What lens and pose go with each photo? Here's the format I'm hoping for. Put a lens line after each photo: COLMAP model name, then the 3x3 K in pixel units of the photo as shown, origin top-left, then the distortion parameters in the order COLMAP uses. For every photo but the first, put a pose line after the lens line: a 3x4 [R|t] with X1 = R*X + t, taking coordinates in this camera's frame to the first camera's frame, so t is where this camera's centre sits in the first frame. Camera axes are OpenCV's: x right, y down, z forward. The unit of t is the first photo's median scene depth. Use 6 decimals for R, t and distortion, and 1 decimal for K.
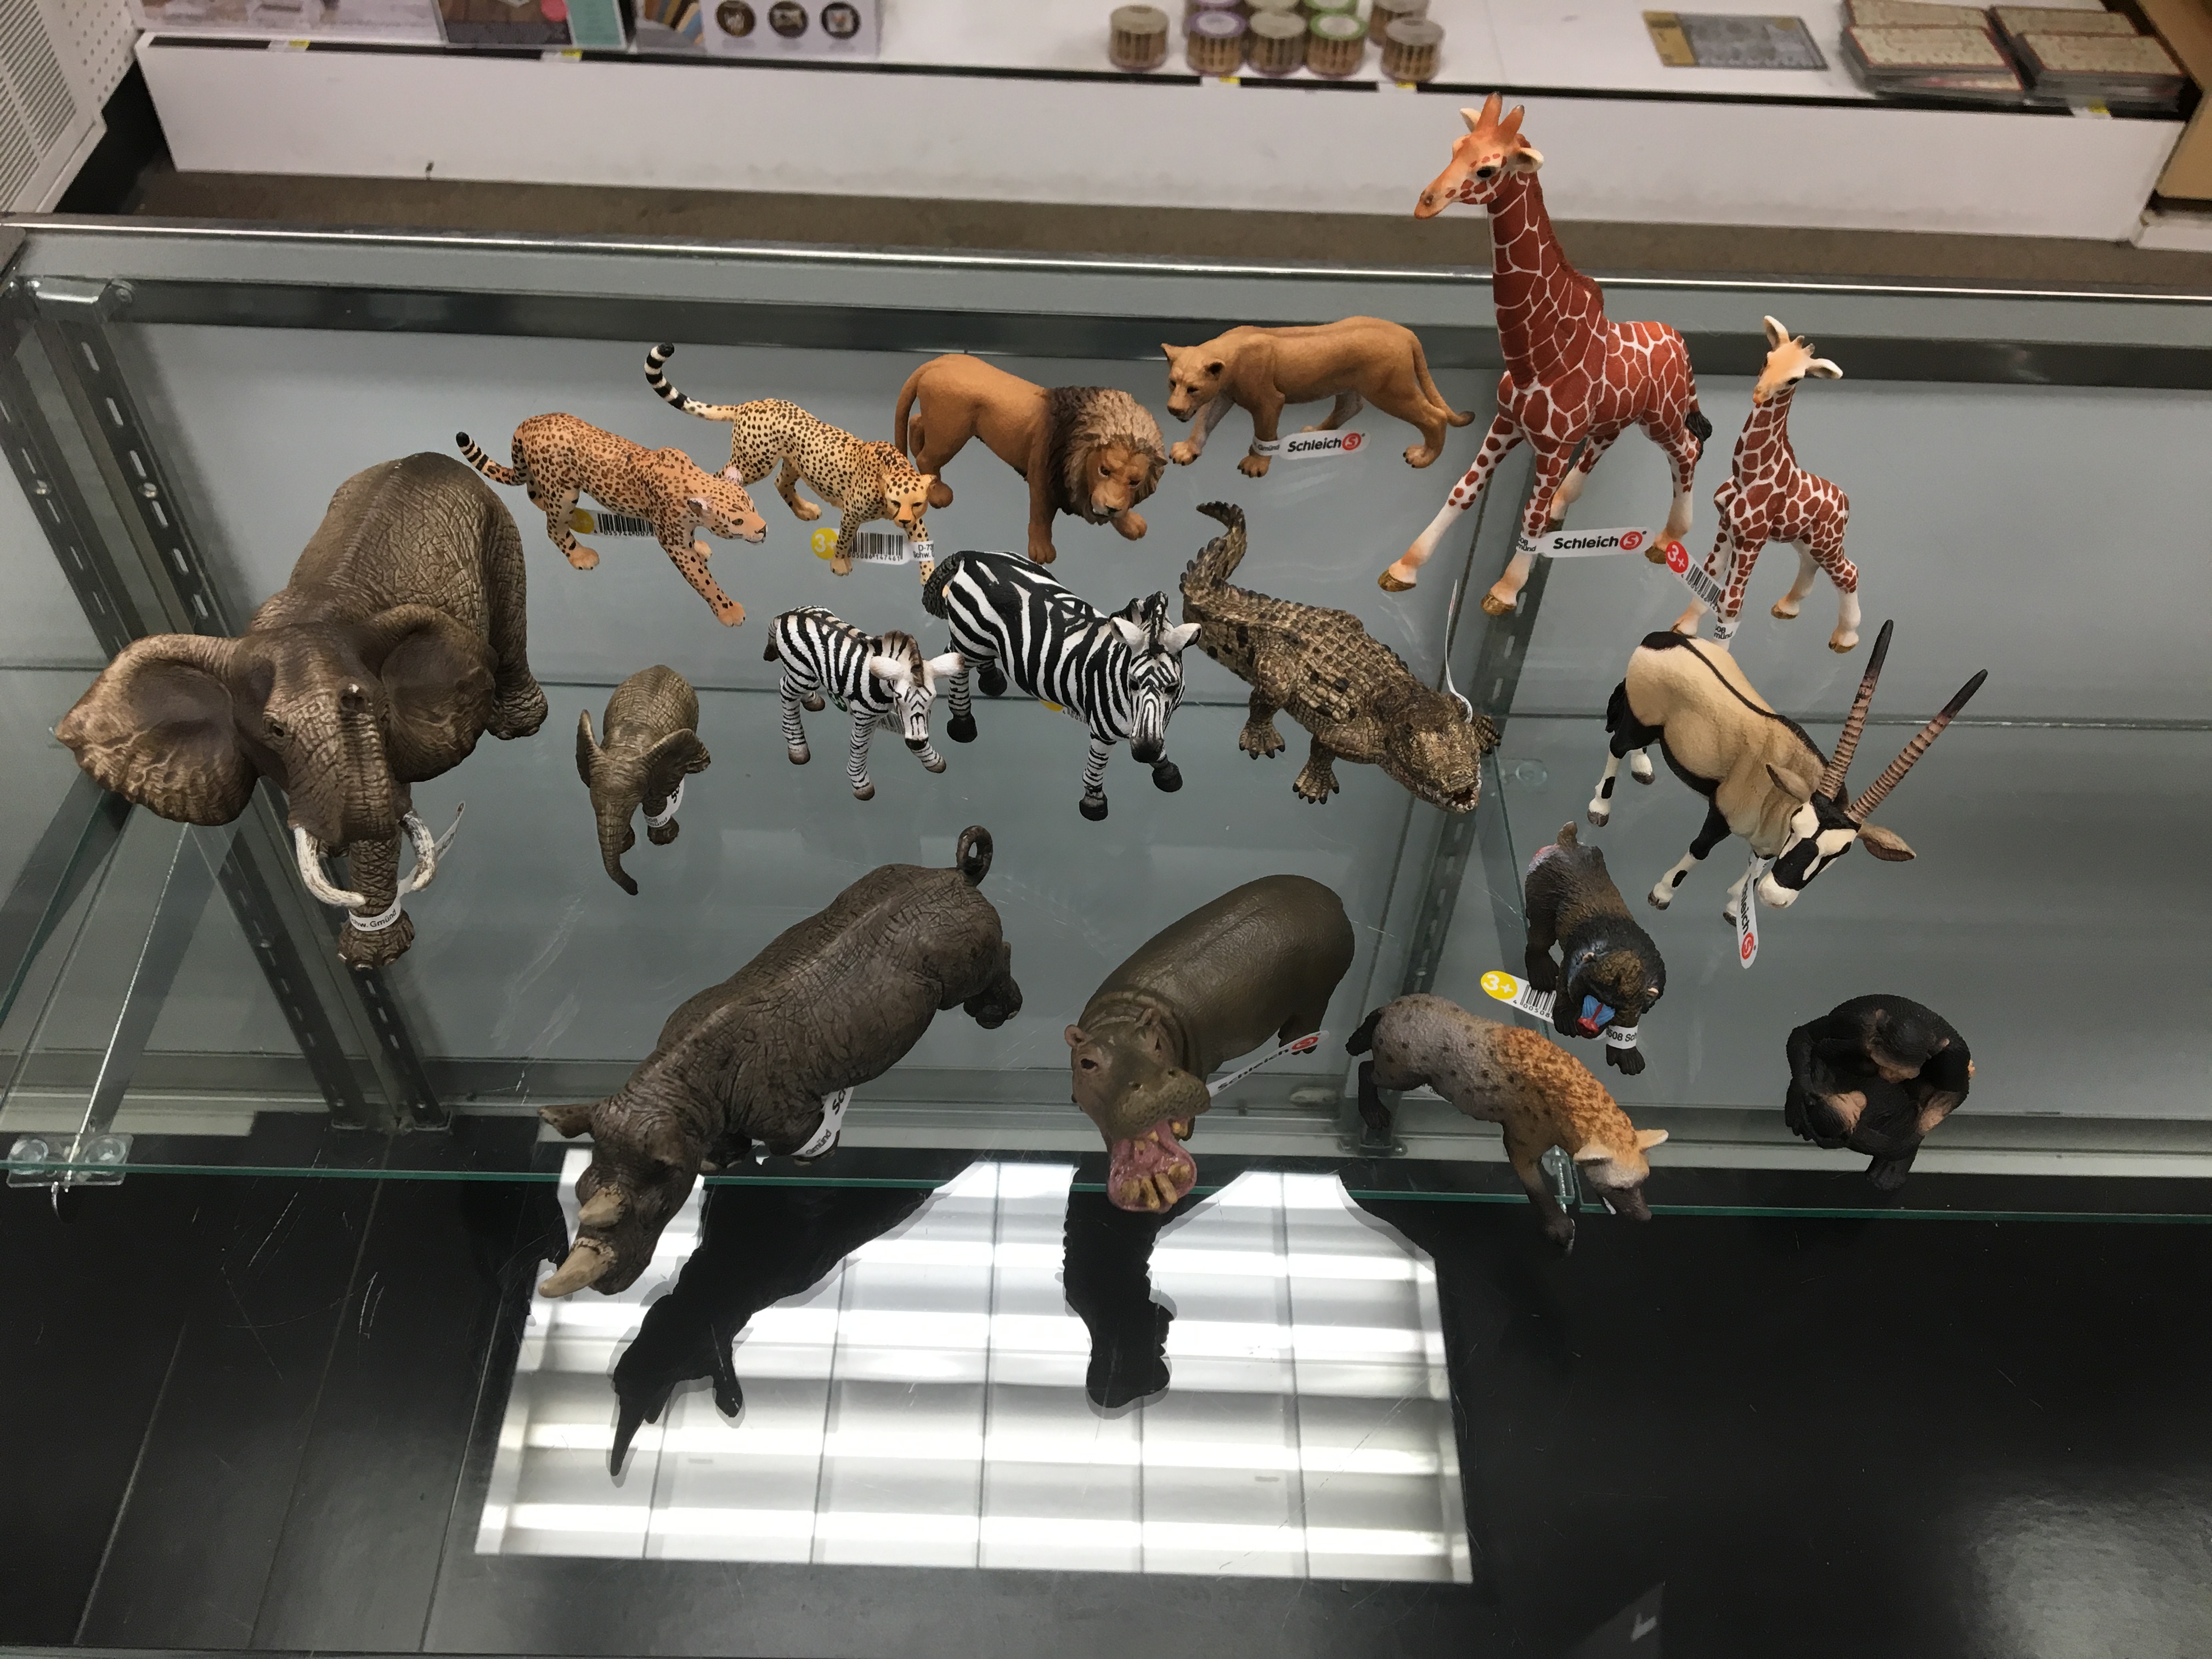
lens RADIAL K [[1897.5, 0, 1106.0], [0, 1897.5, 829.5], [0, 0, 1]] dist [0.114298, -0.213773]
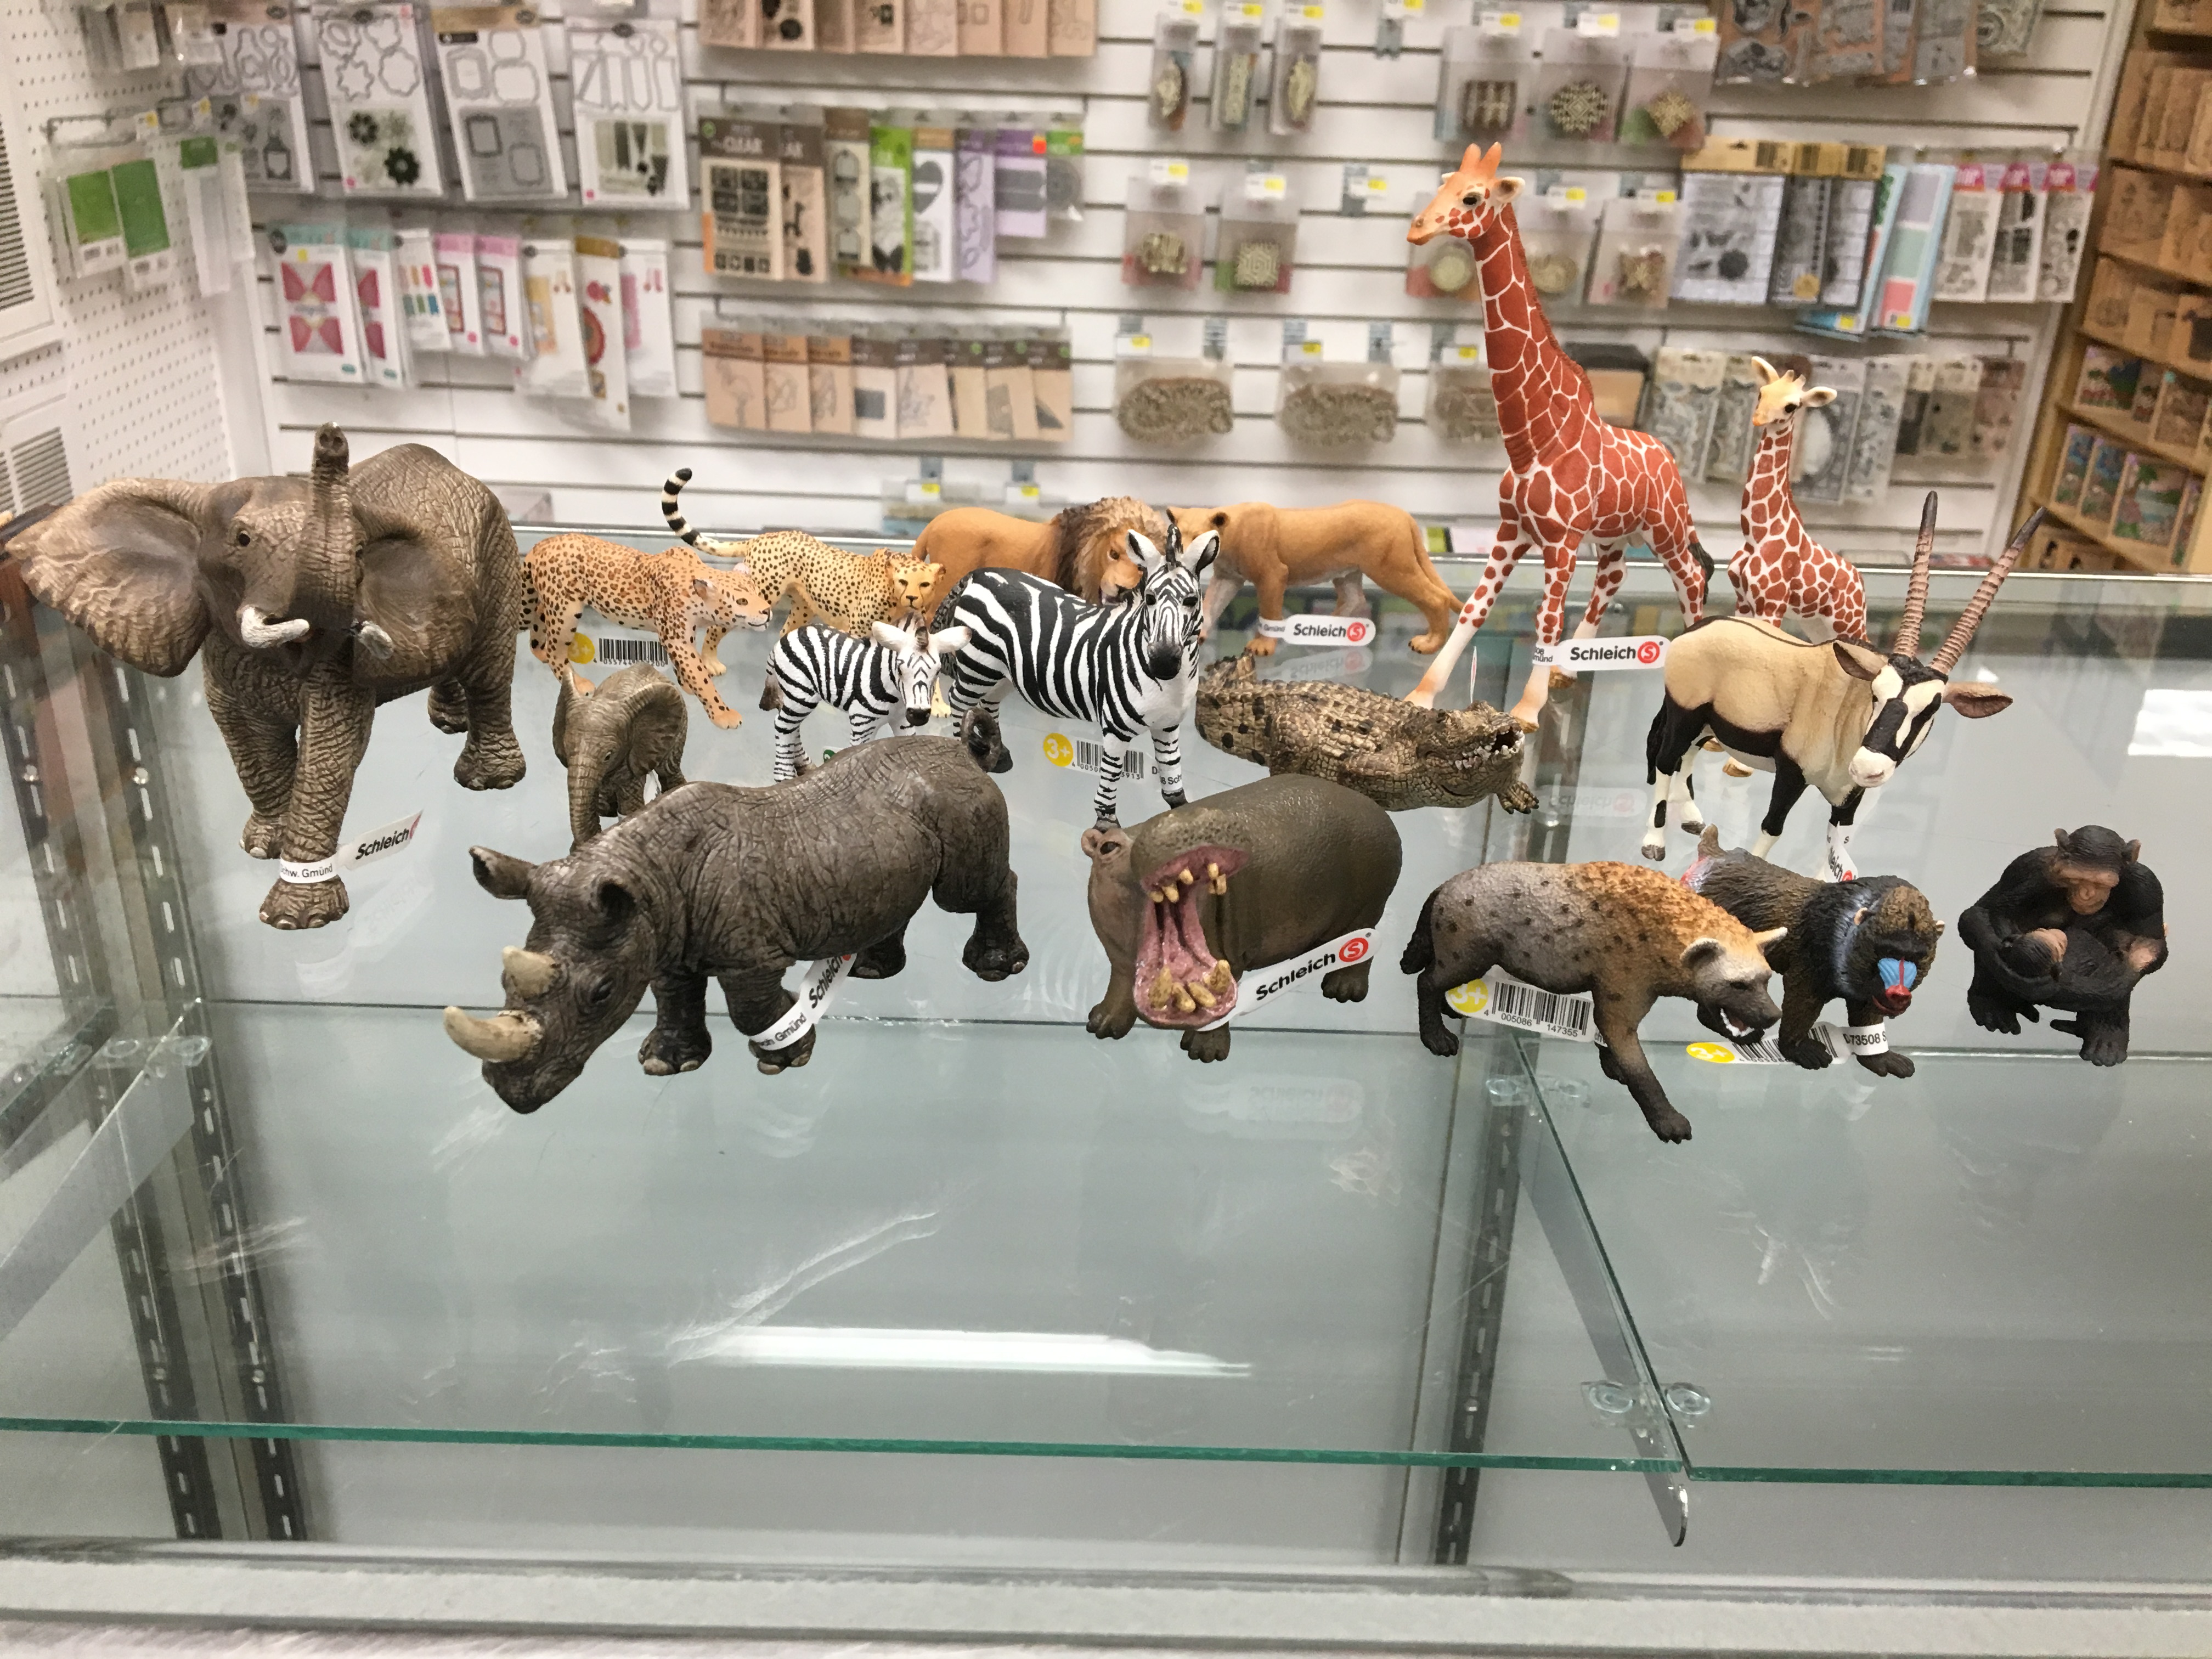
lens RADIAL K [[1897.5, 0, 1106.0], [0, 1897.5, 829.5], [0, 0, 1]] dist [0.114298, -0.213773]
pose [[0.999958, -0.006336, 0.006690, -0.012677], [0.008568, 0.906408, -0.422317, 0.372910], [-0.003388, 0.422357, 0.906423, 0.160555]]
